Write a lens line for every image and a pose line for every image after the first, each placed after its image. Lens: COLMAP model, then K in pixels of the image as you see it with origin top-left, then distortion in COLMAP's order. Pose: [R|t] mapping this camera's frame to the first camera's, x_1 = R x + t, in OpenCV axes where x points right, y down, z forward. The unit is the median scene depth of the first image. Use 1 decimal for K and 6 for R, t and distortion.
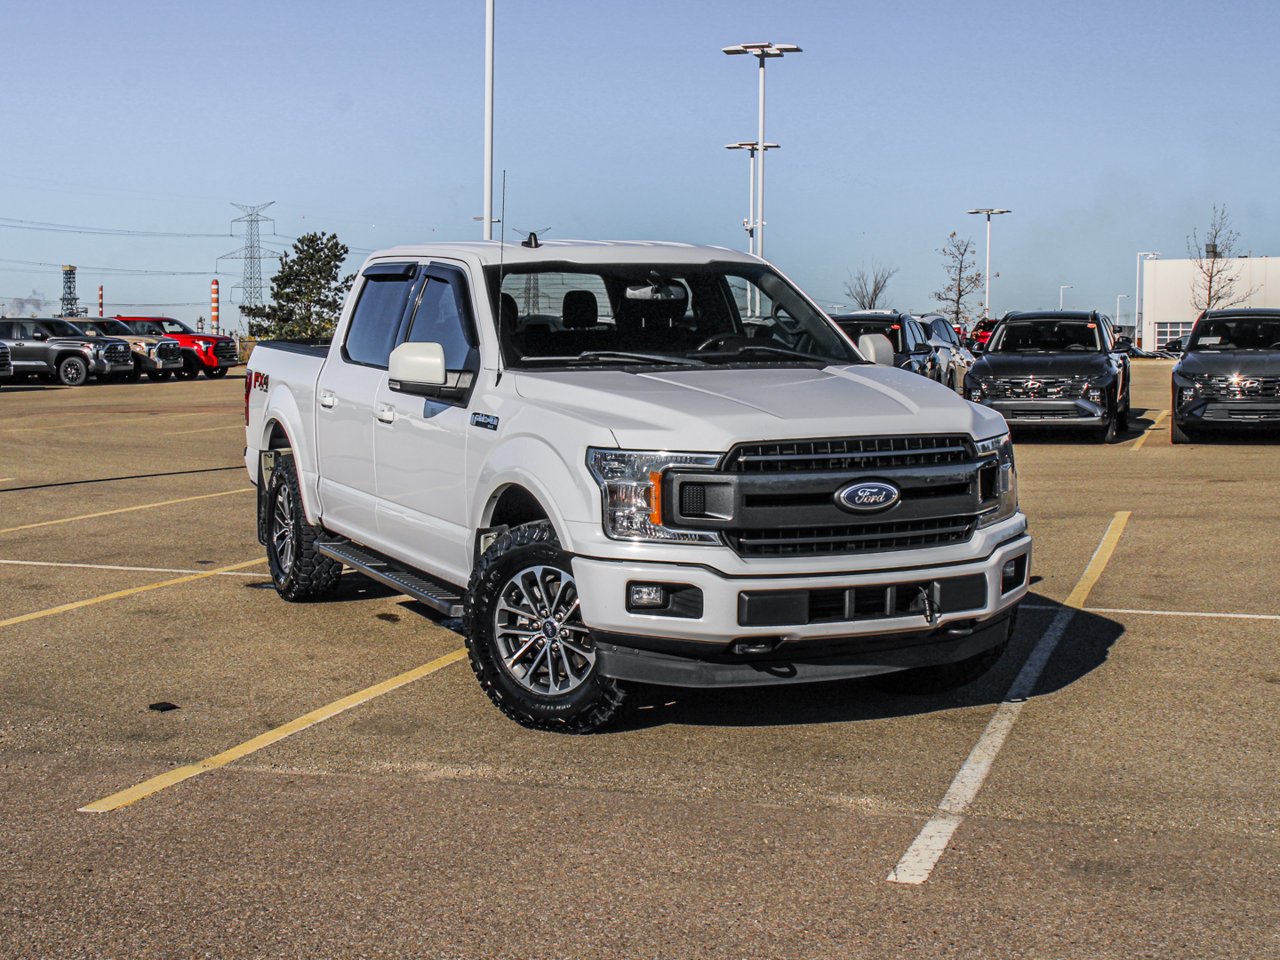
lens RADIAL K [[1858.5, 0, 640.0], [0, 1858.5, 480.0], [0, 0, 1]] dist [0.015723, 0.029950]
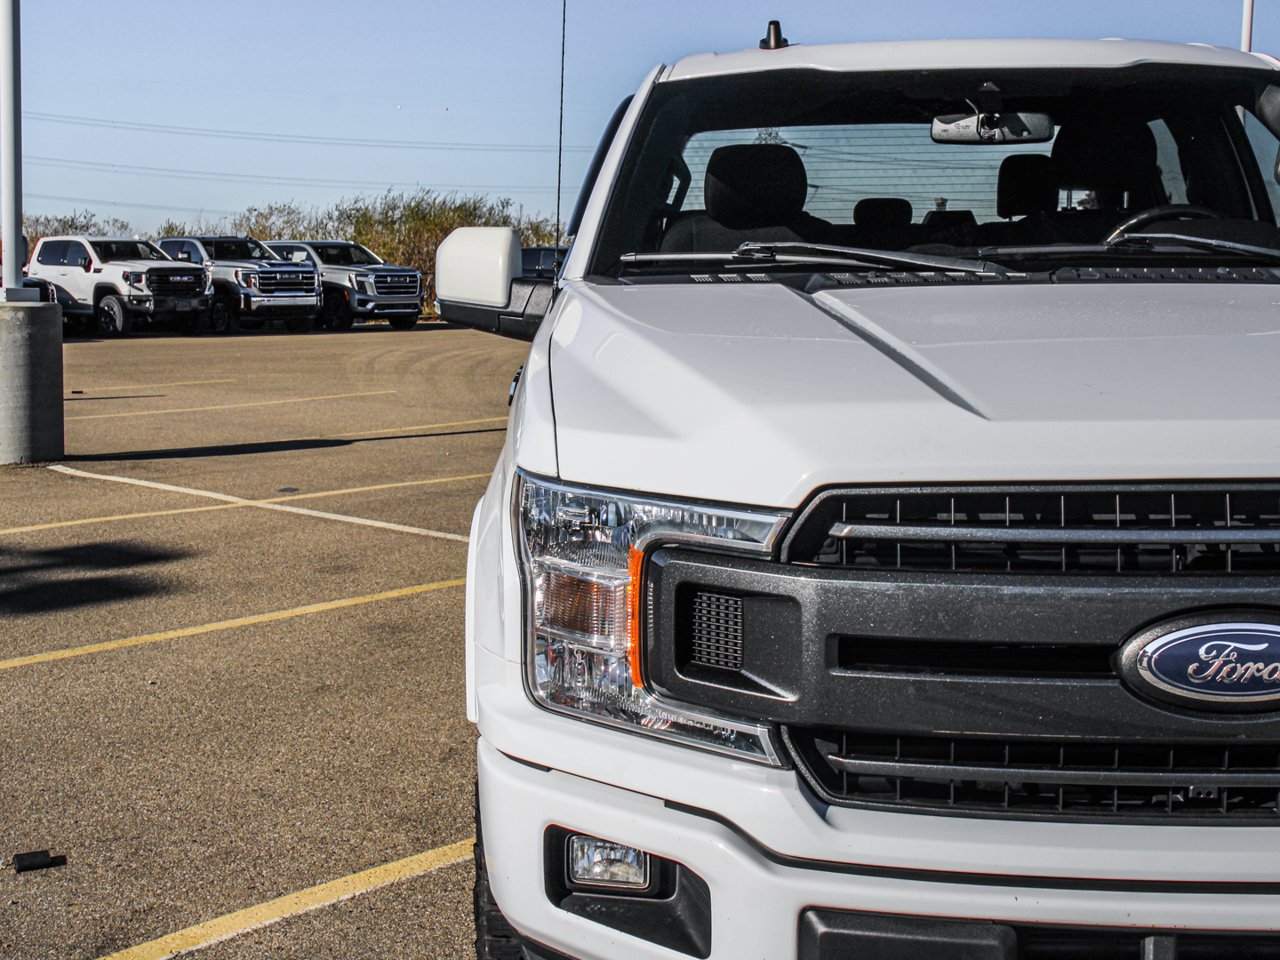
lens RADIAL K [[1780.6, 0, 627.8], [0, 1780.6, 438.9], [0, 0, 1]] dist [-0.009771, 0.028813]
pose [[0.897660, 0.046582, -0.438219, 0.159611], [-0.036615, 0.998843, 0.031173, -0.036402], [0.439164, -0.011938, 0.898327, 0.653710]]
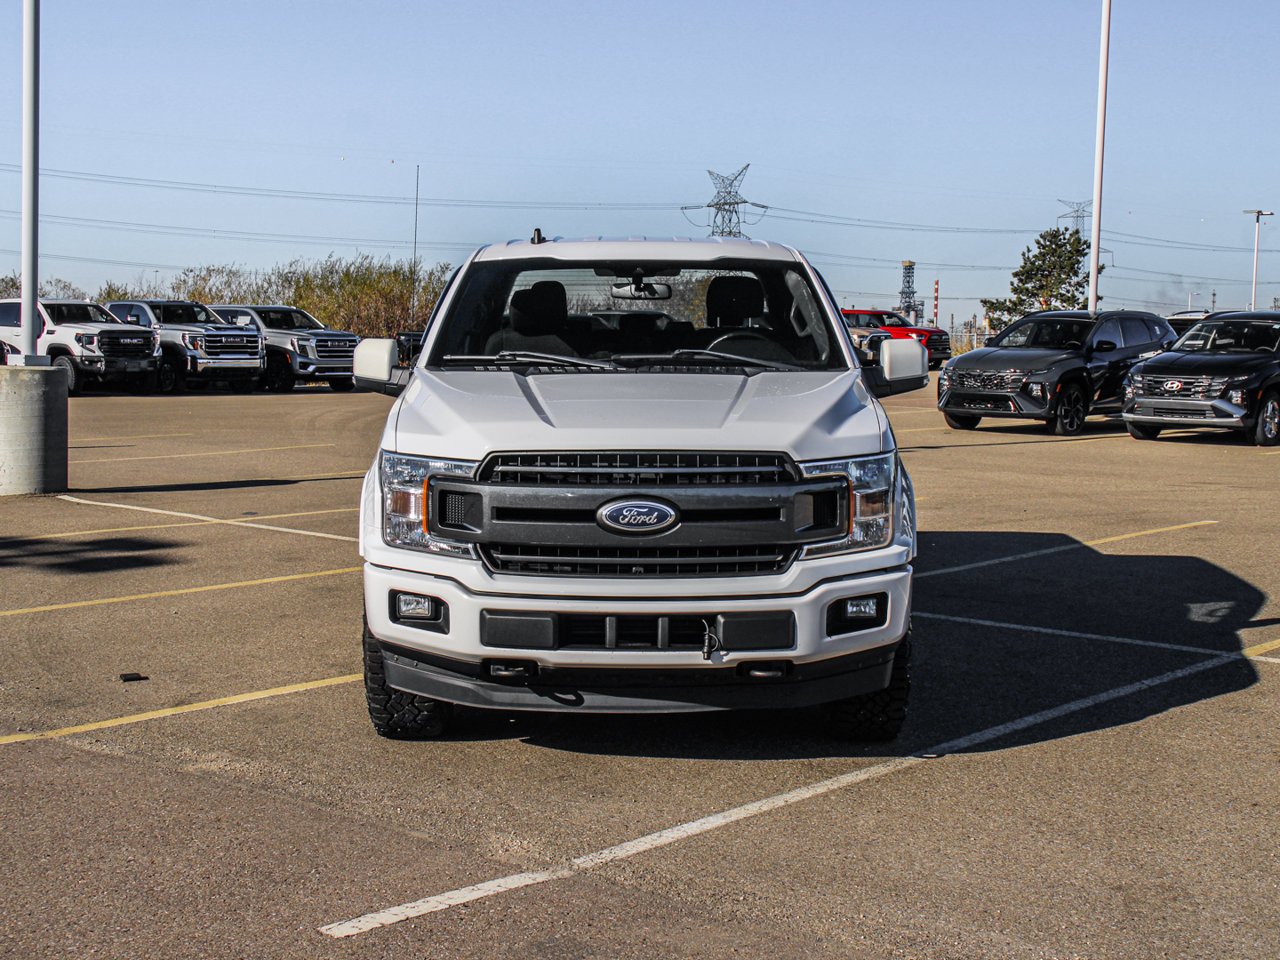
lens RADIAL K [[1808.6, 0, 640.0], [0, 1808.6, 480.0], [0, 0, 1]] dist [0.009771, -0.080426]
pose [[0.913057, 0.048572, -0.404929, 0.472717], [-0.046186, 0.998810, 0.015666, -0.022420], [0.405208, 0.004398, 0.914214, 0.185719]]
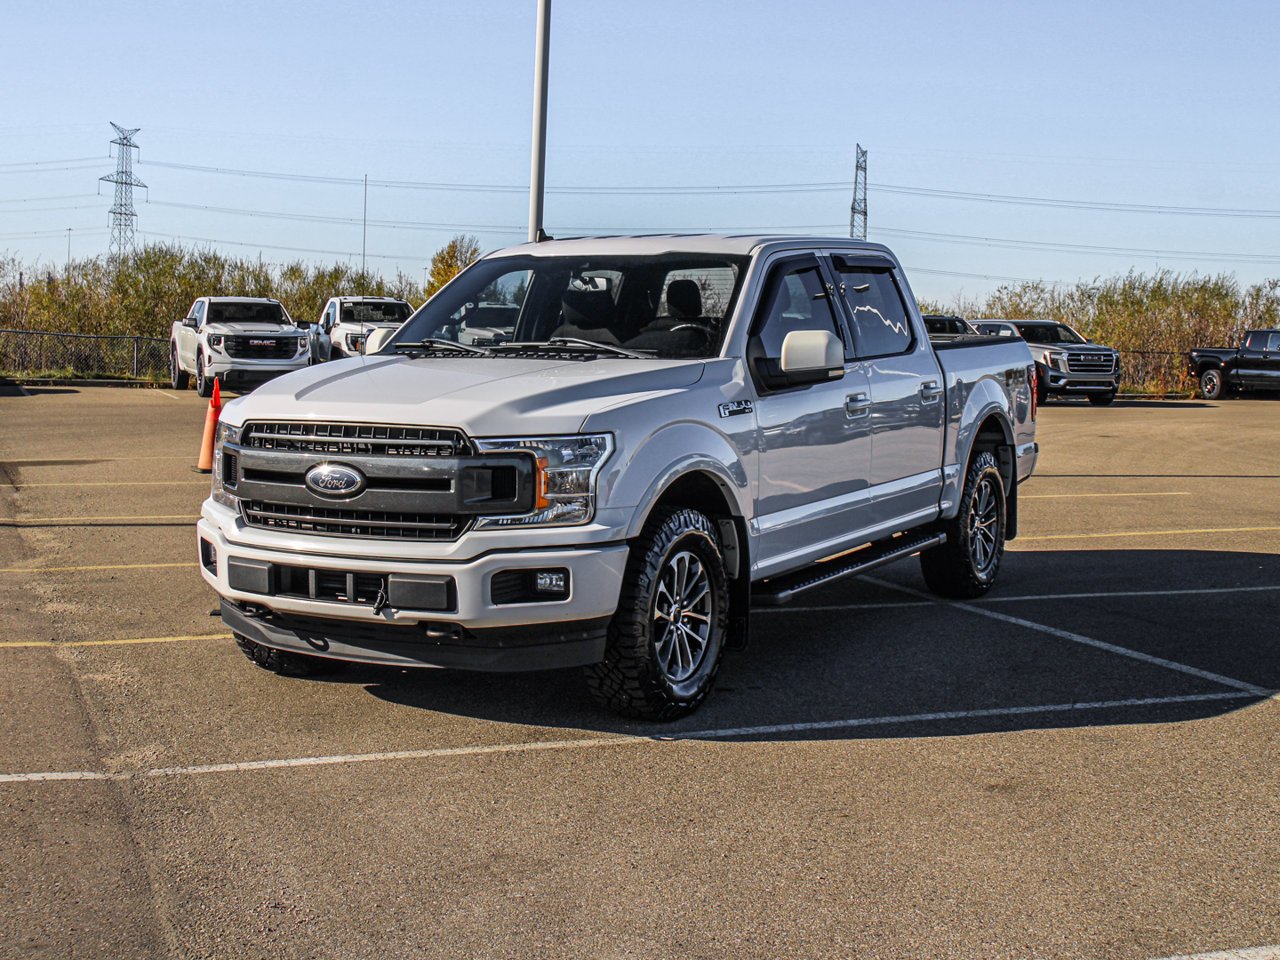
lens RADIAL K [[1780.6, 0, 627.8], [0, 1780.6, 438.9], [0, 0, 1]] dist [-0.009771, 0.028813]
pose [[0.609432, 0.062673, -0.790357, 0.964352], [-0.081224, 0.996561, 0.016395, -0.041814], [0.788667, 0.054204, 0.612427, 0.521771]]
